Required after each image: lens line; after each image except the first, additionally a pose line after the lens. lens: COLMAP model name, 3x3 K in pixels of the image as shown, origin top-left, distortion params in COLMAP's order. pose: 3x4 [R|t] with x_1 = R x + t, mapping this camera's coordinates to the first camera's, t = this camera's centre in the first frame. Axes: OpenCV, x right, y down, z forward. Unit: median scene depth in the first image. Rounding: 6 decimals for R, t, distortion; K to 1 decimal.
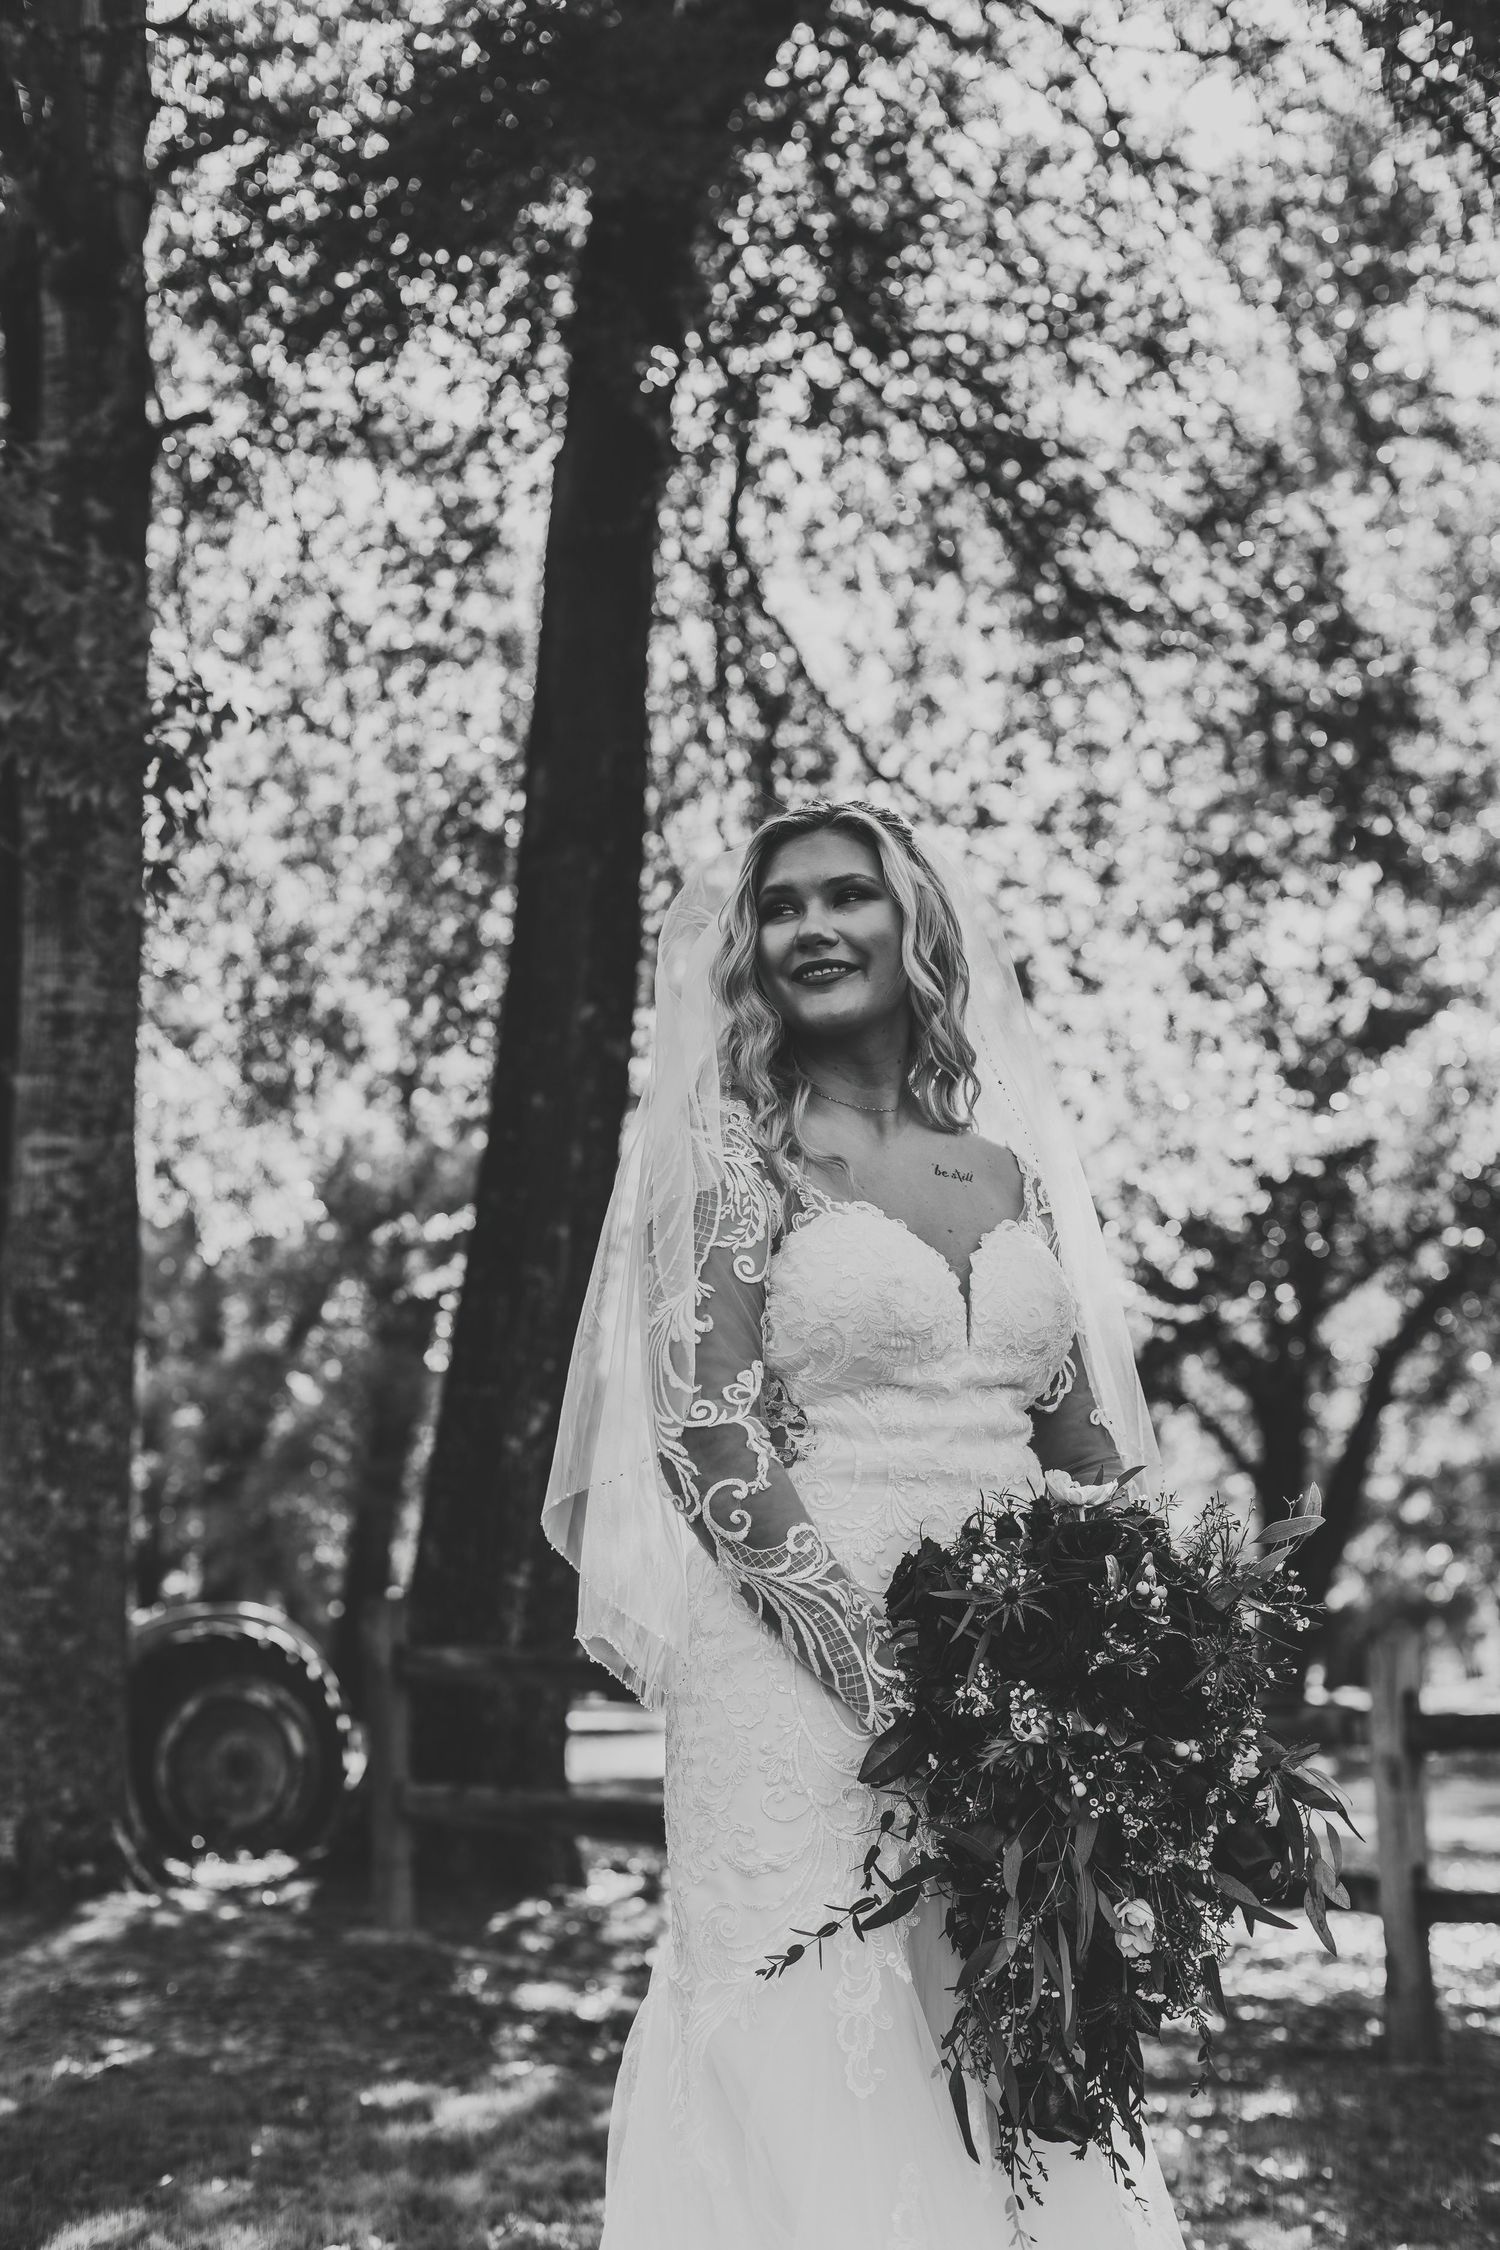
lens RADIAL K [[3307.9, 0, 711.8], [0, 3307.9, 1128.7], [0, 0, 1]] dist [0.011284, 0.000000]
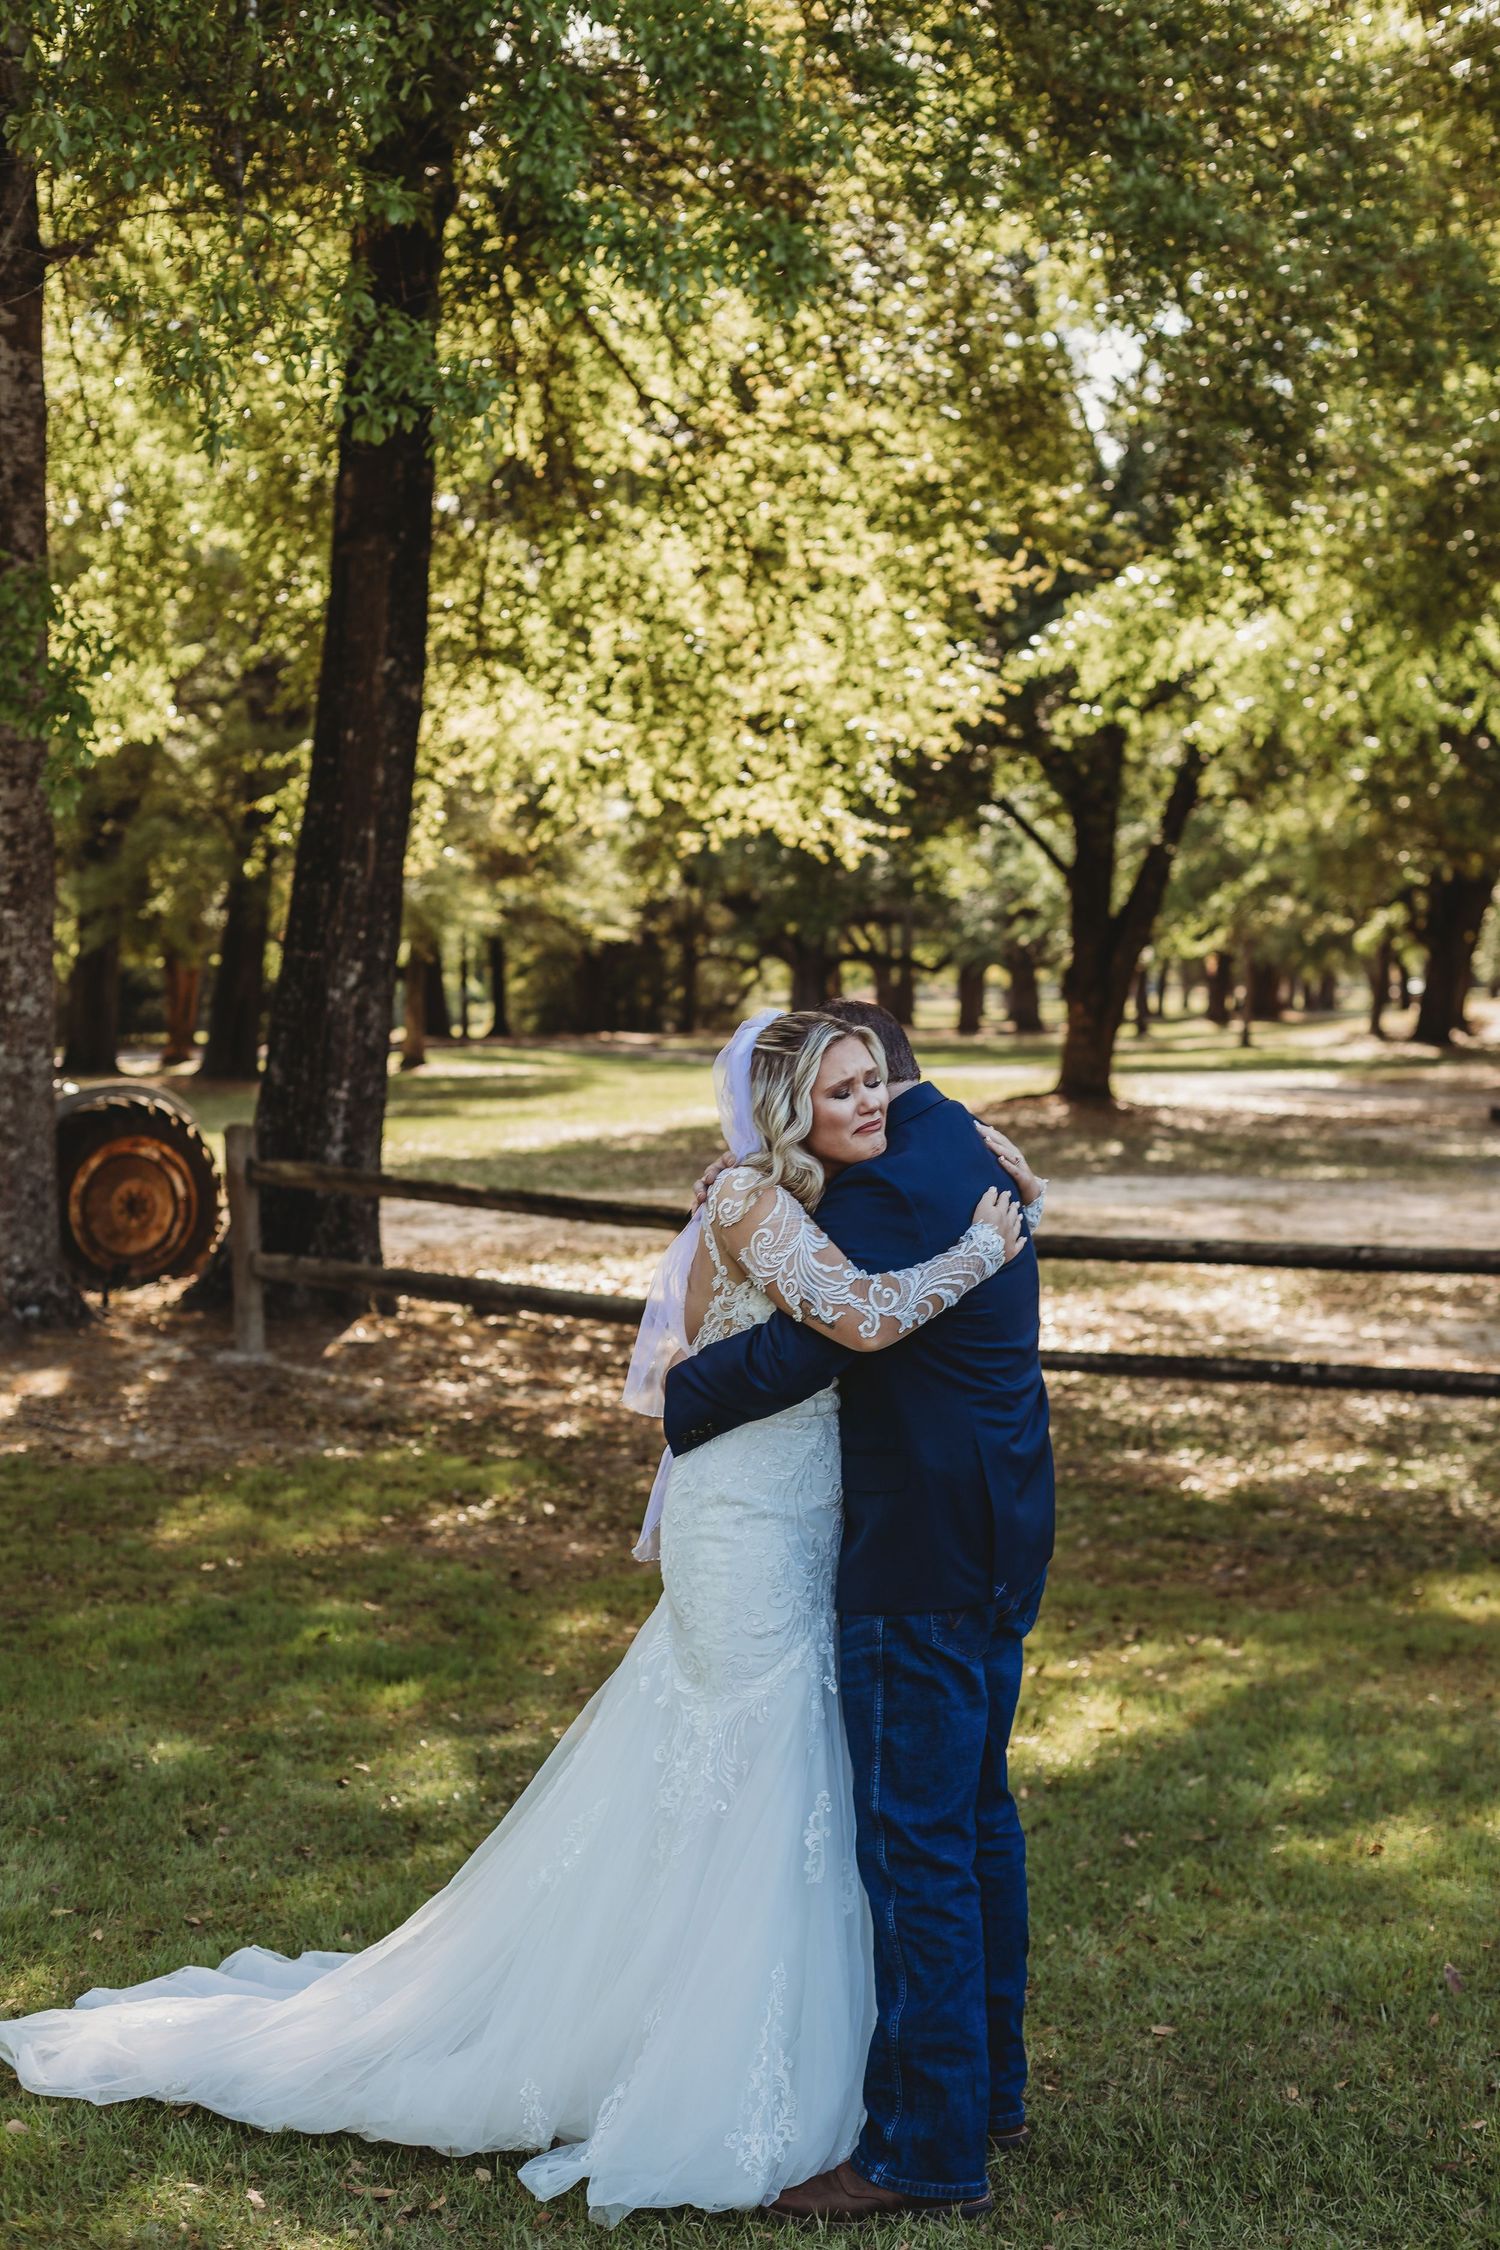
lens RADIAL K [[3532.7, 0, 756.0], [0, 3532.7, 1062.9], [0, 0, 1]] dist [0.013692, 0.000000]
pose [[0.999240, -0.003973, 0.038787, 0.276276], [-0.003299, 0.982614, 0.185630, -0.718570], [-0.038850, -0.185616, 0.981854, -2.118148]]
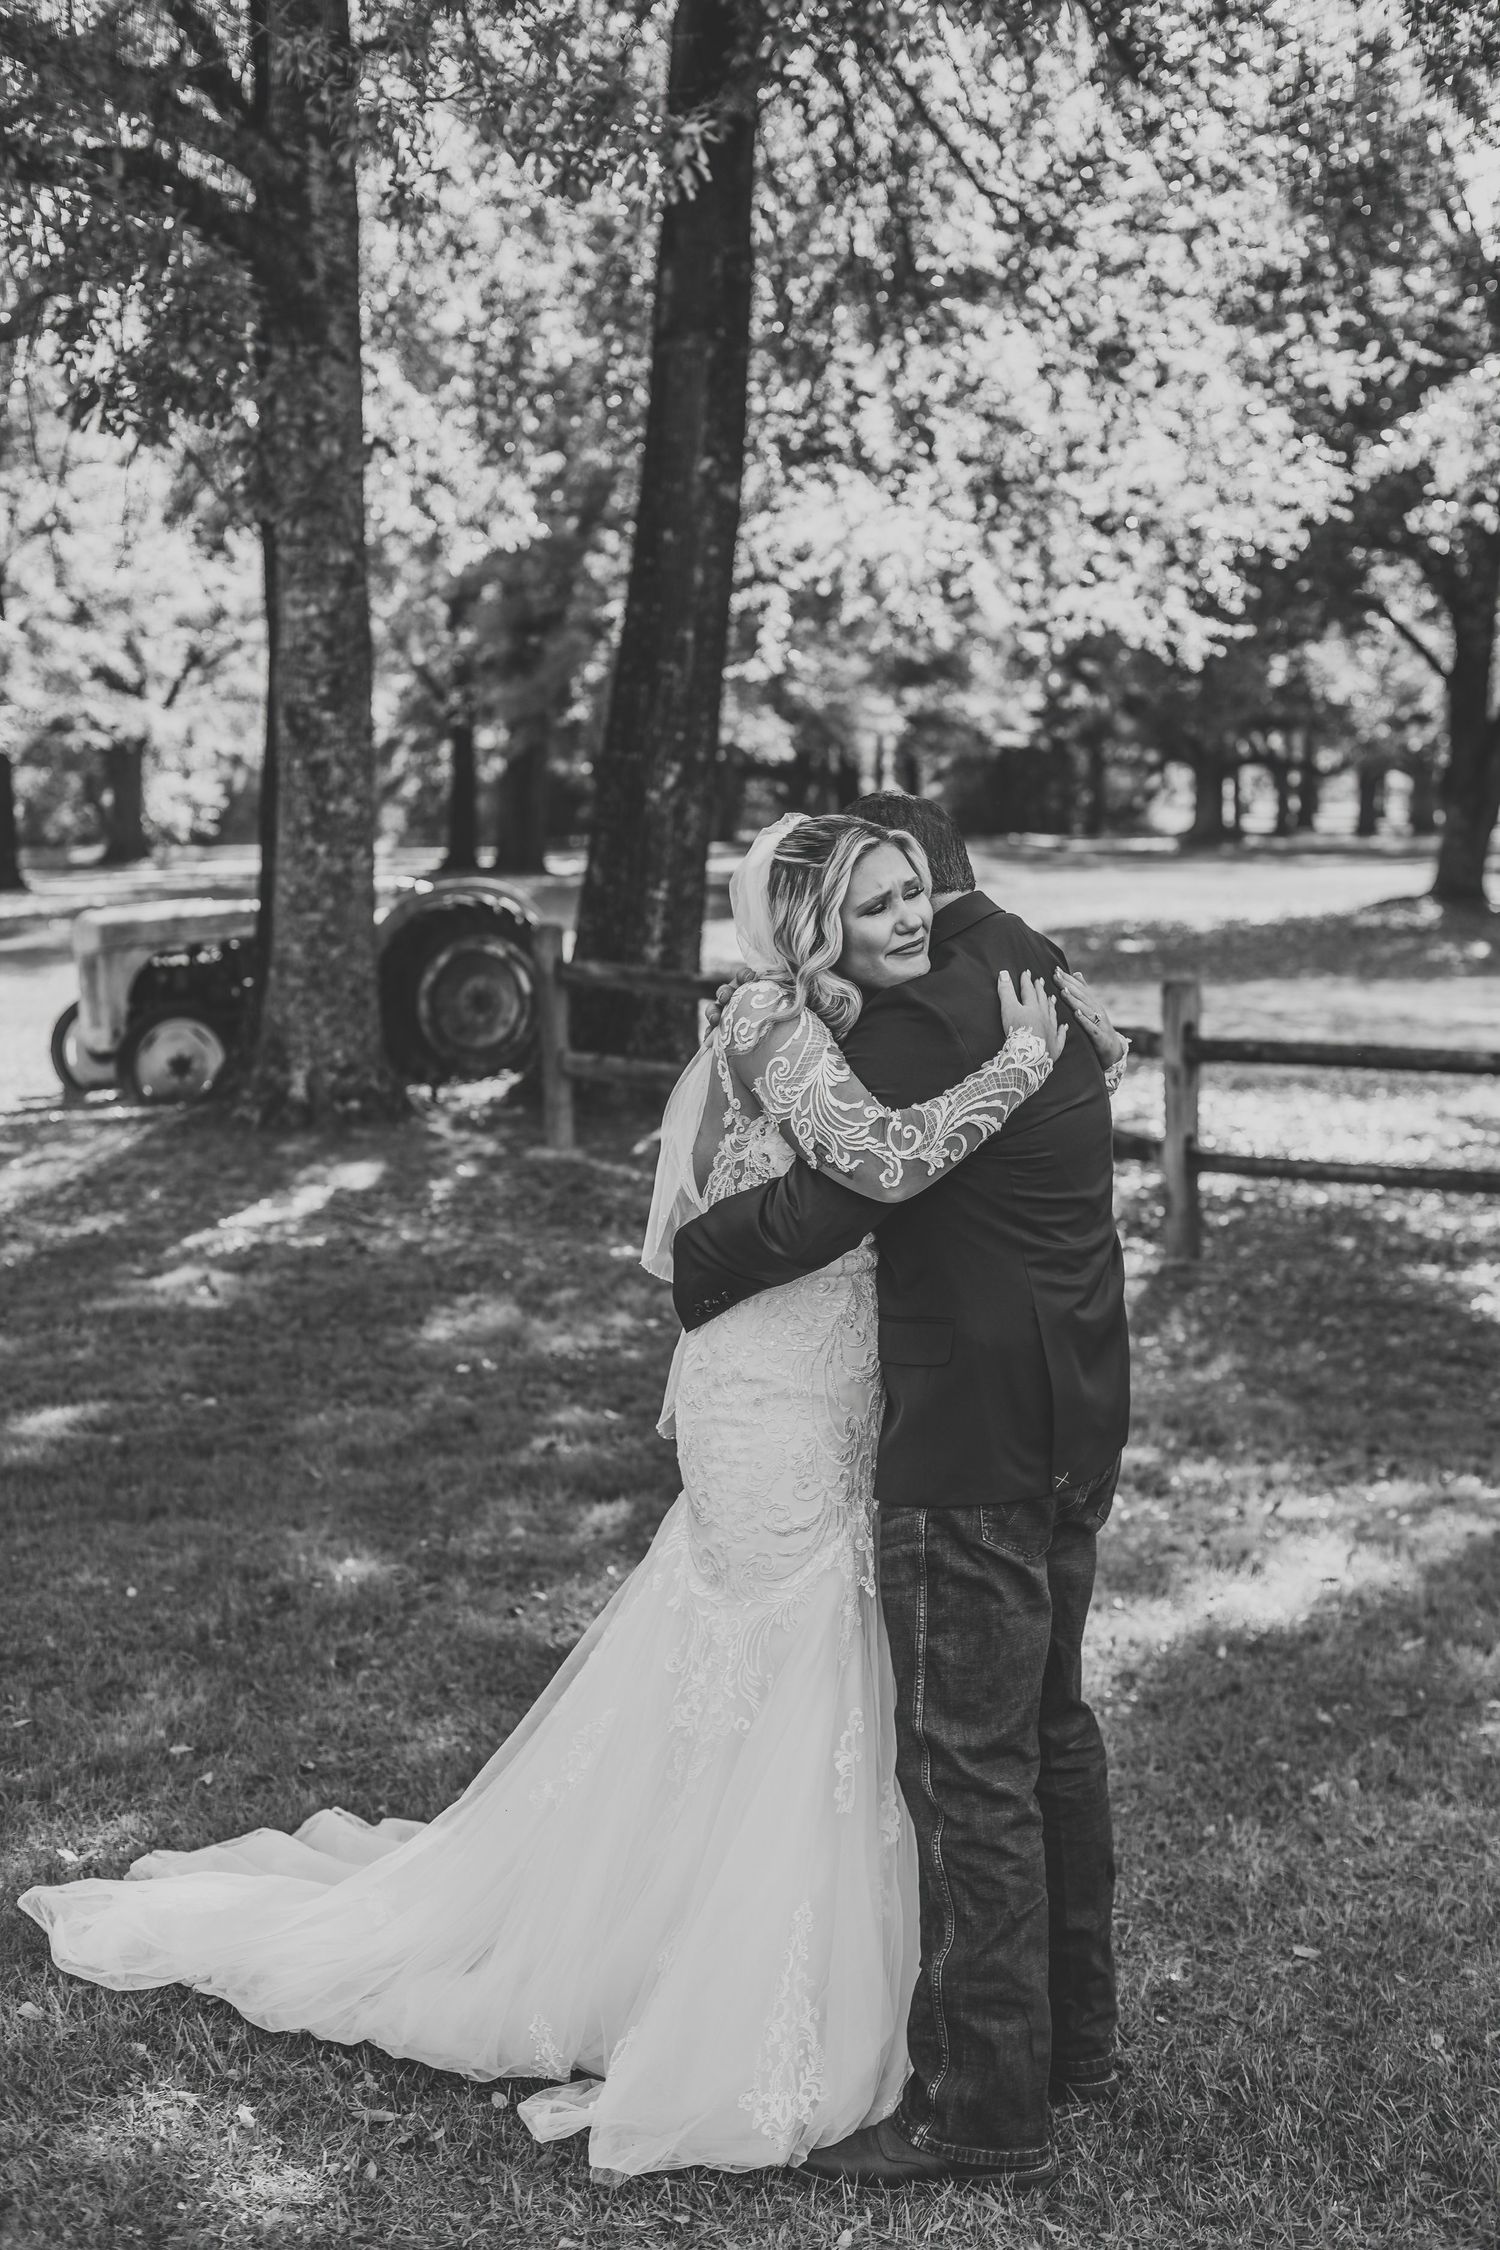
lens RADIAL K [[3307.9, 0, 704.3], [0, 3307.9, 1136.0], [0, 0, 1]] dist [0.011284, 0.000000]
pose [[0.994914, 0.006989, -0.100482, 0.489473], [0.019942, 0.964175, 0.264516, -0.640782], [0.098731, -0.265175, 0.959132, -1.702915]]
